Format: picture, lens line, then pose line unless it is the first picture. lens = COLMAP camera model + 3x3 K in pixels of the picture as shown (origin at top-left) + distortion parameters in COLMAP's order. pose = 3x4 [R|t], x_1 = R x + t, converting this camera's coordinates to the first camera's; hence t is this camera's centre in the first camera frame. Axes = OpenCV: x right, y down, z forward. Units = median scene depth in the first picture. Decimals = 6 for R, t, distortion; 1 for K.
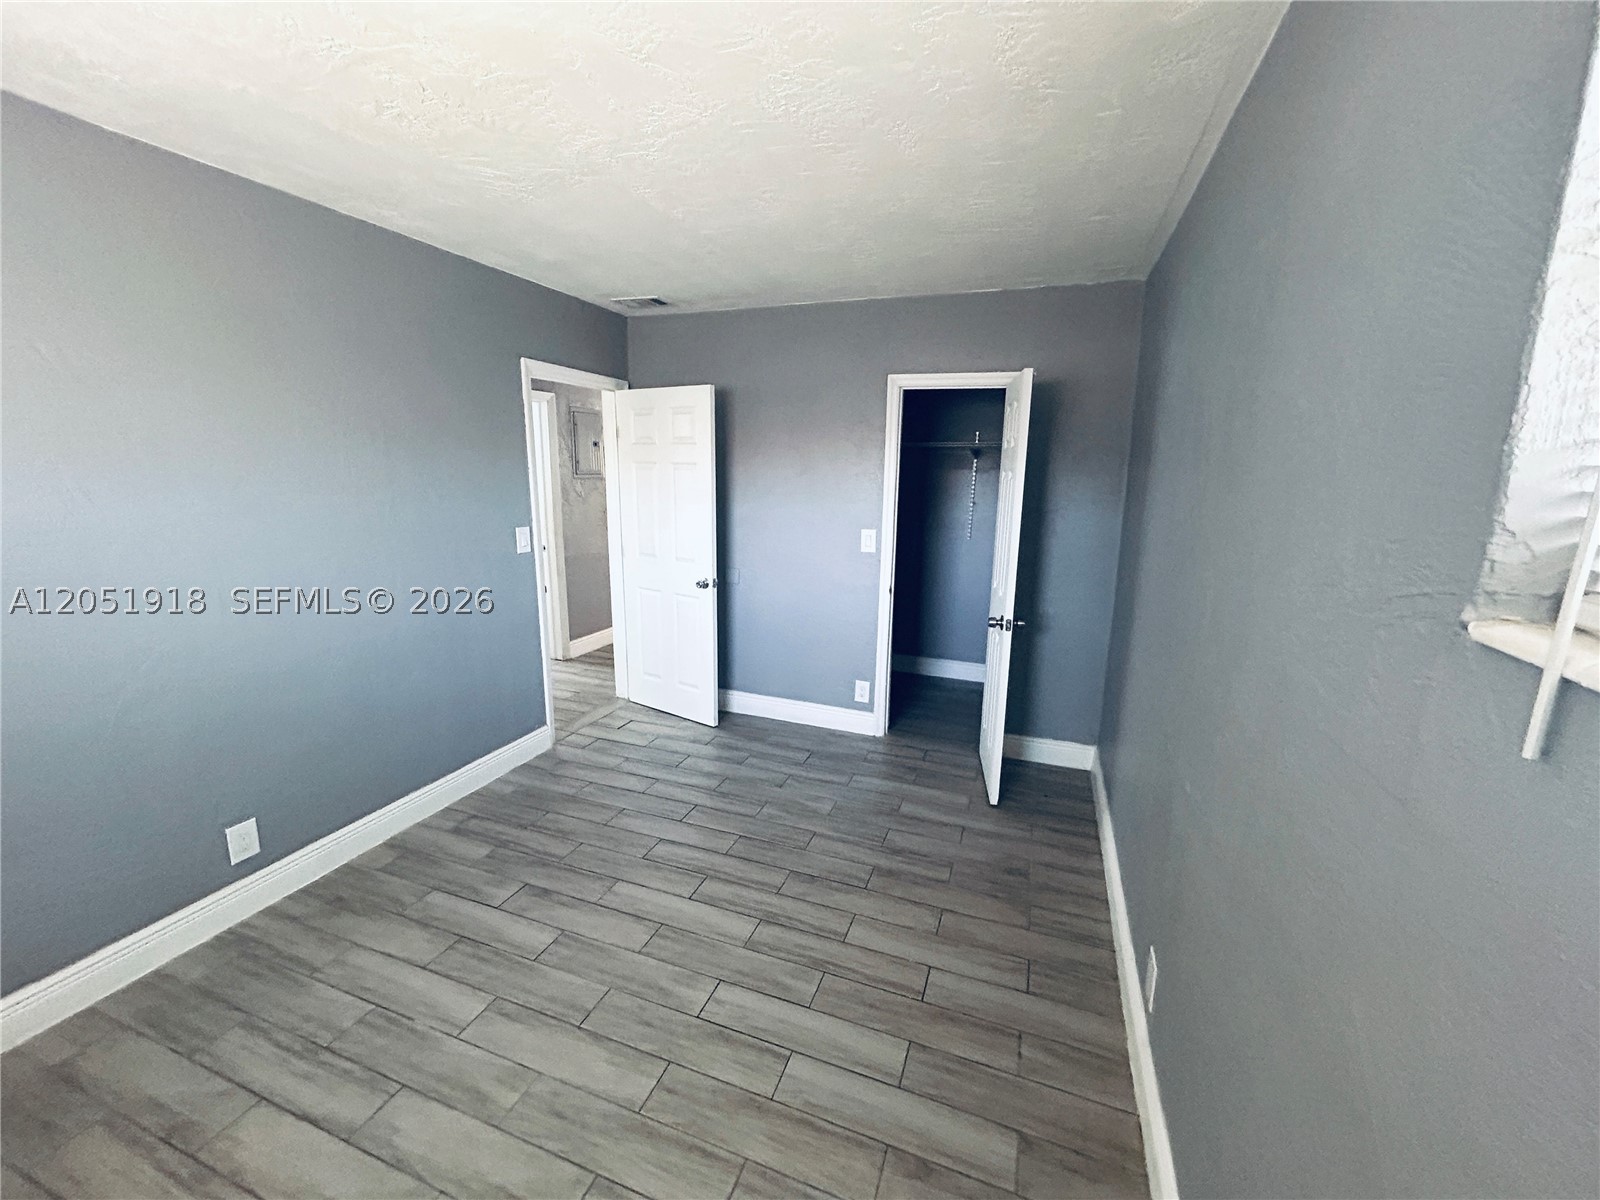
lens RADIAL K [[649.1, 0, 798.1], [0, 649.1, 597.1], [0, 0, 1]] dist [-0.003463, 0.000905]
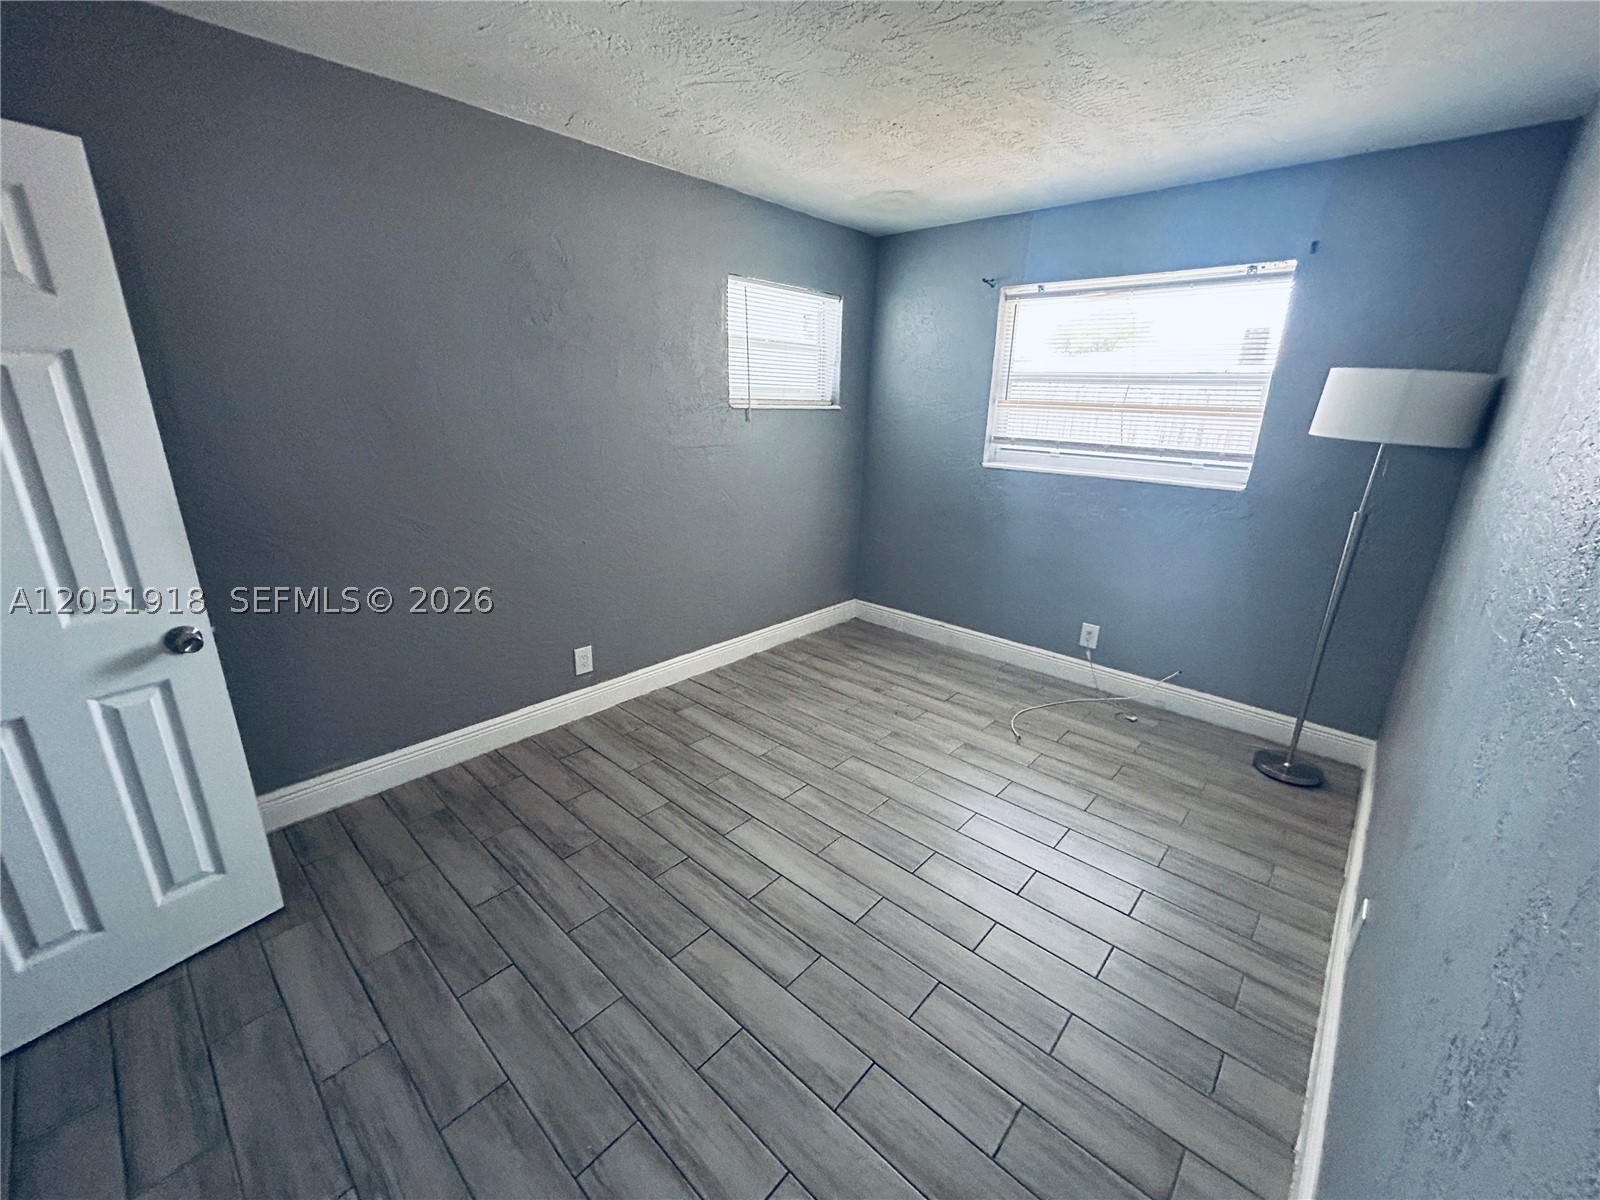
lens RADIAL K [[649.1, 0, 807.5], [0, 649.1, 597.2], [0, 0, 1]] dist [-0.003463, 0.000905]
pose [[-0.929920, -0.148688, 0.336365, -0.478157], [0.037571, 0.871430, 0.489079, -0.328155], [-0.365838, 0.467442, -0.804774, 1.639351]]
